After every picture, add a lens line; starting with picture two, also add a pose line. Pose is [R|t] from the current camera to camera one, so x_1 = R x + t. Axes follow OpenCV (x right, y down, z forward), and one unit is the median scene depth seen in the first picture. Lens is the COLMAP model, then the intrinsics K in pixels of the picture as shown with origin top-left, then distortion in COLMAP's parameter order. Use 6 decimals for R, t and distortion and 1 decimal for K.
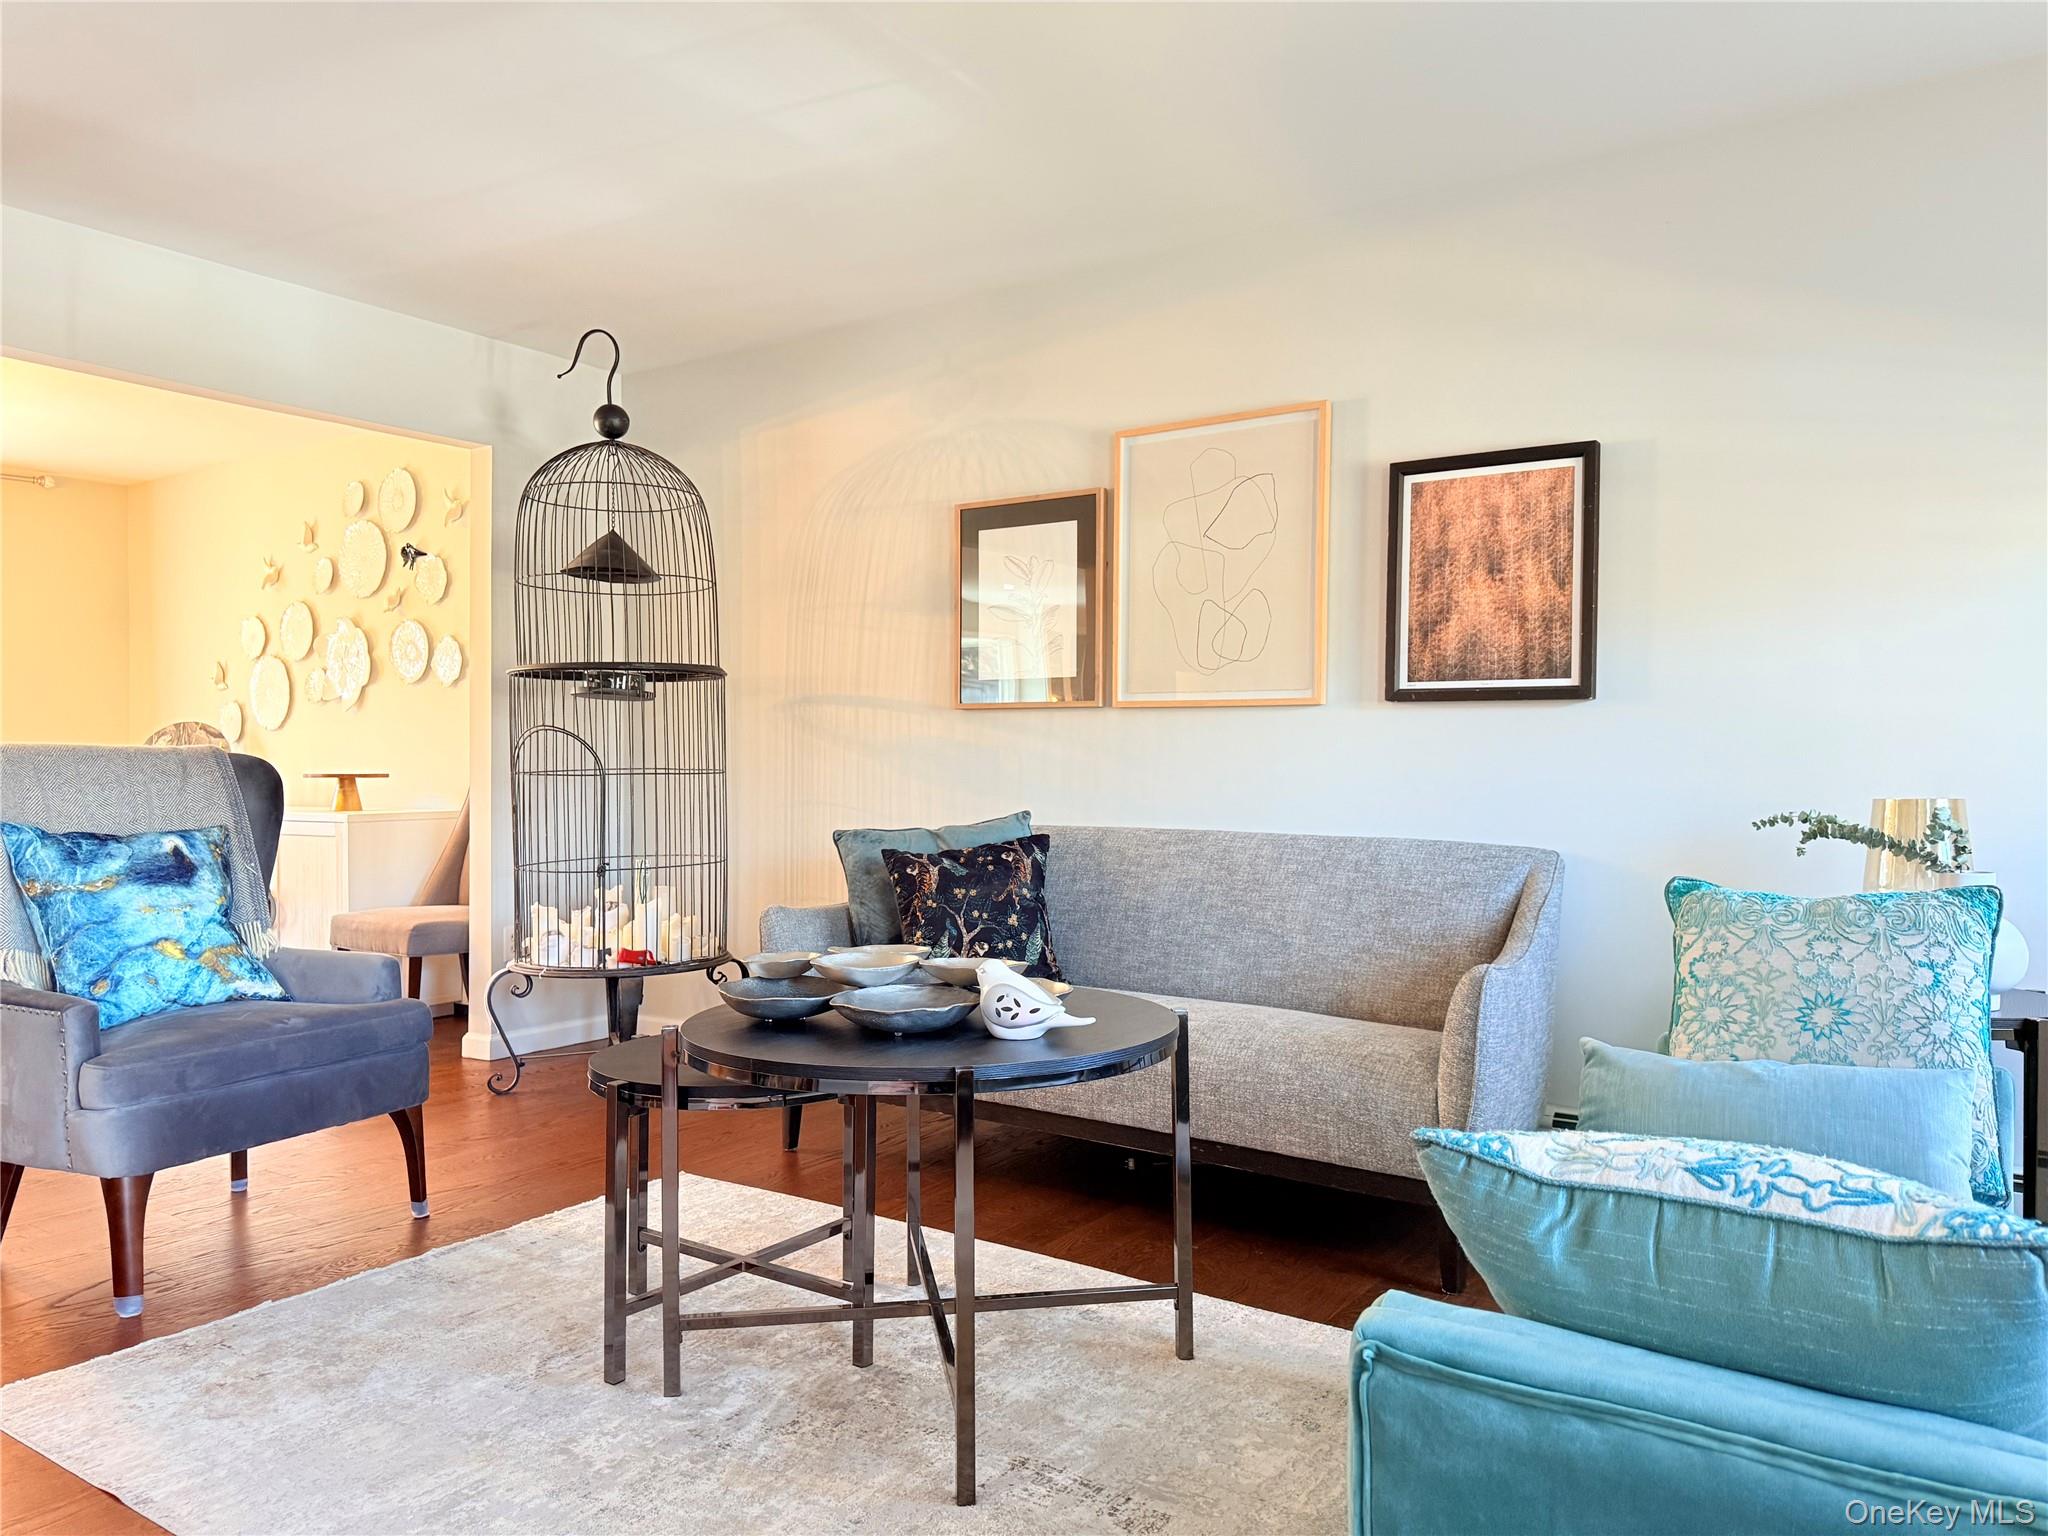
lens RADIAL K [[1439.2, 0, 1023.1], [0, 1439.2, 787.2], [0, 0, 1]] dist [0.061048, -0.070443]
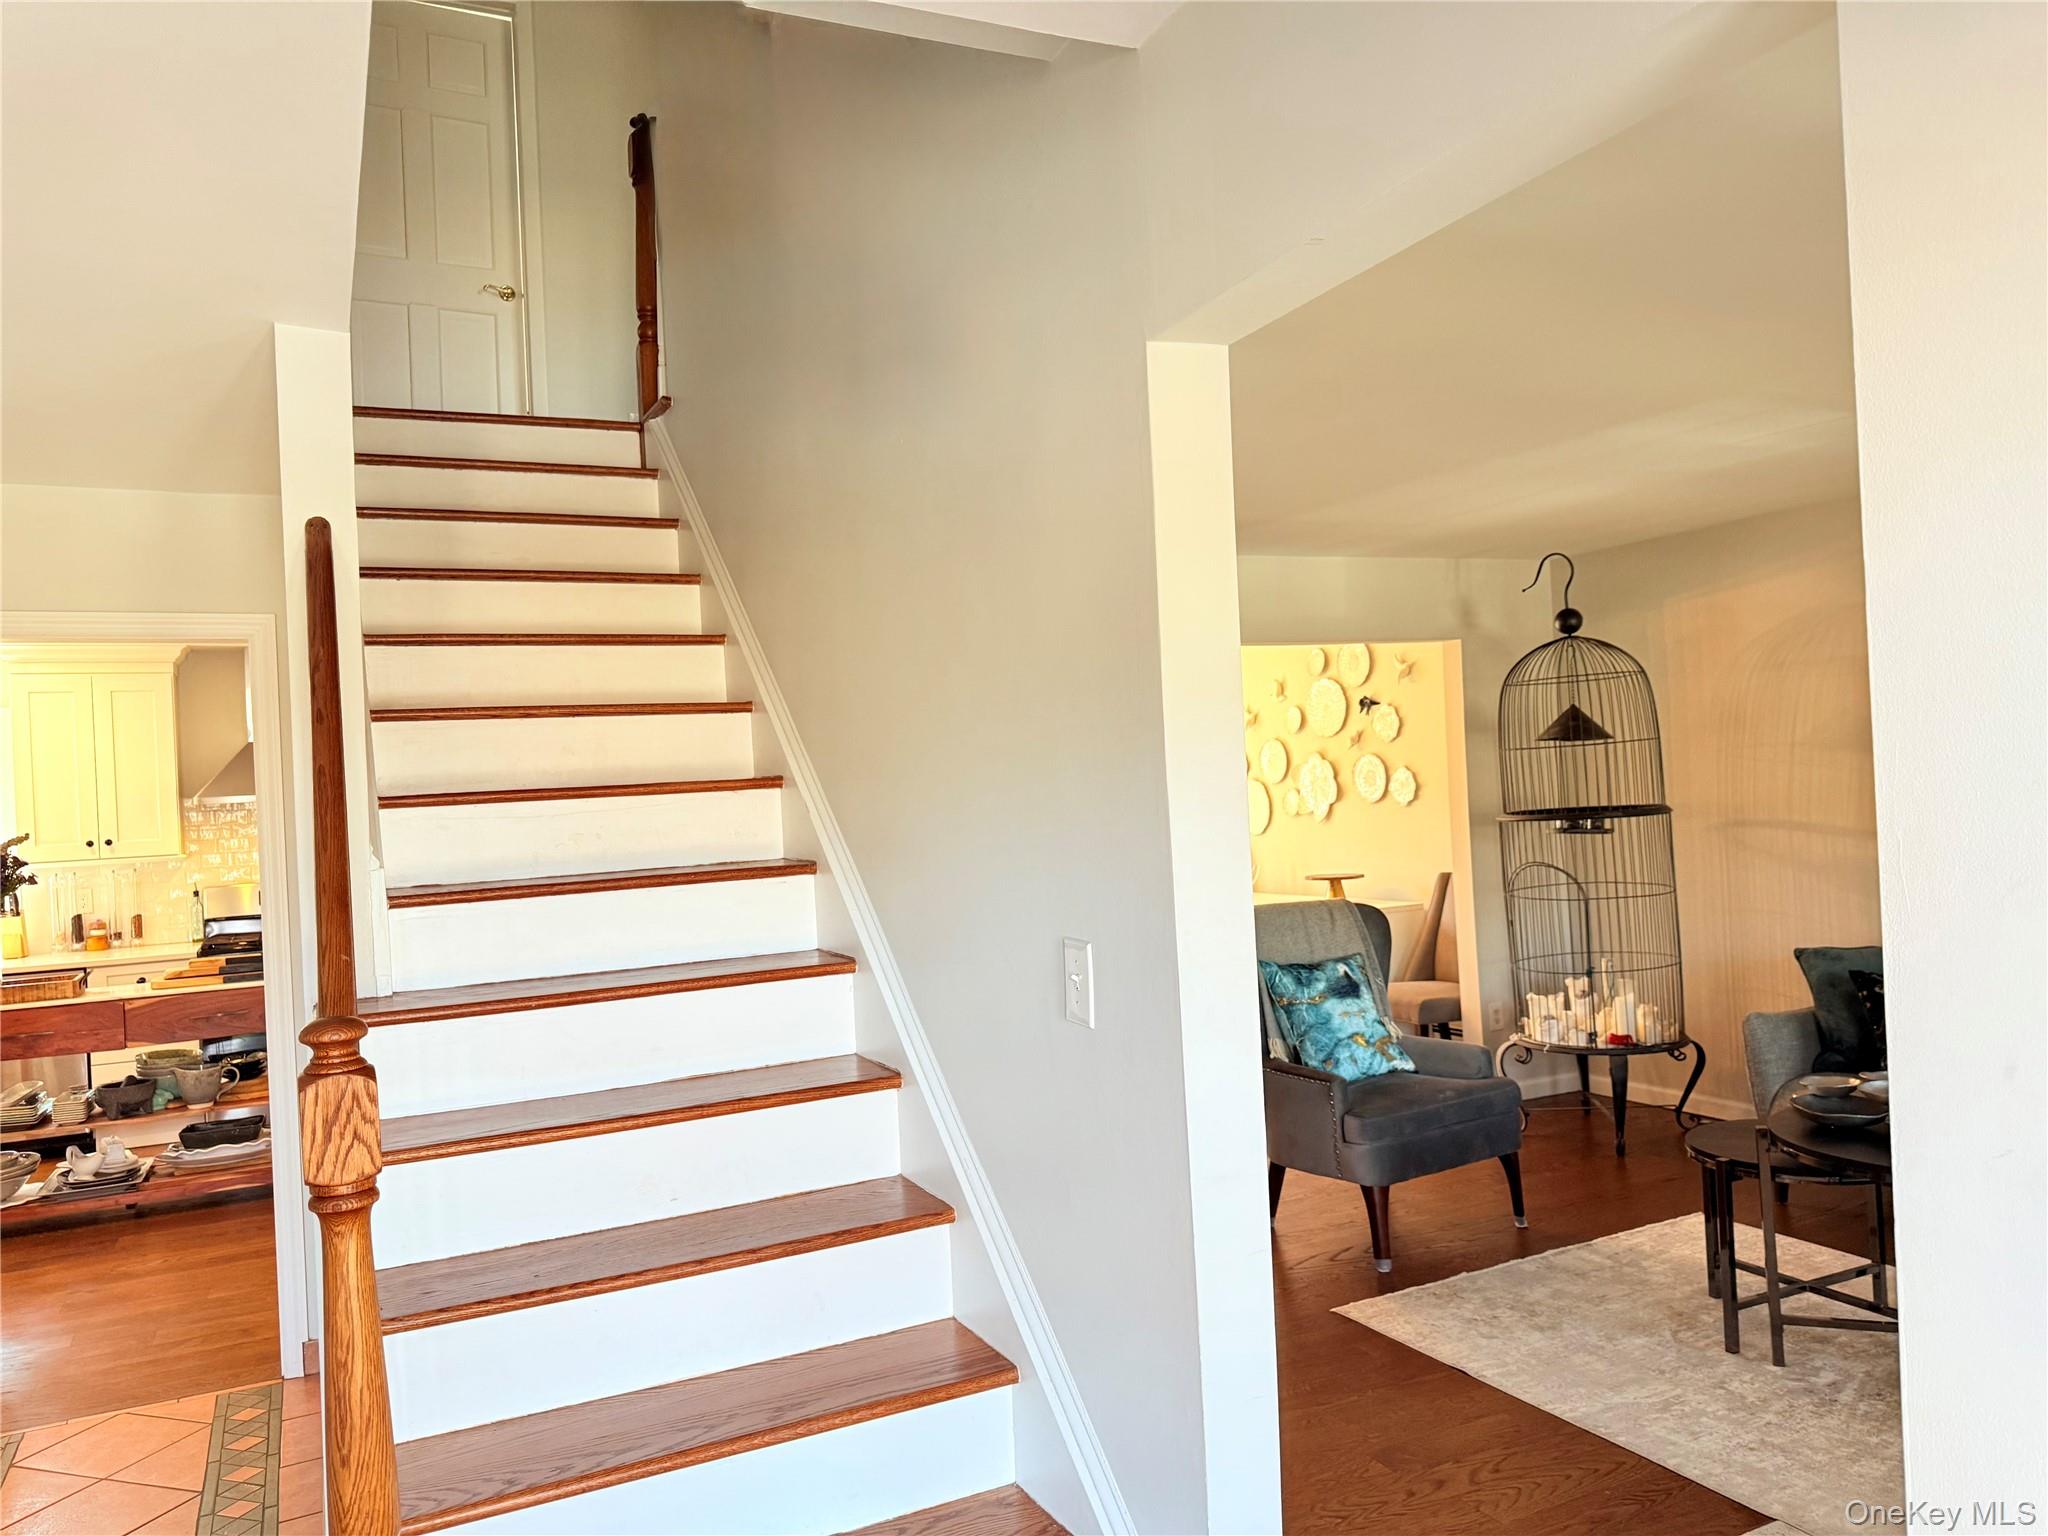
lens RADIAL K [[1455.9, 0, 1021.6], [0, 1455.9, 786.7], [0, 0, 1]] dist [0.061026, -0.069926]
pose [[0.871630, -0.049212, -0.487688, -0.108882], [0.046759, 0.998758, -0.017213, -0.145723], [0.487929, -0.007800, 0.872849, -0.536536]]
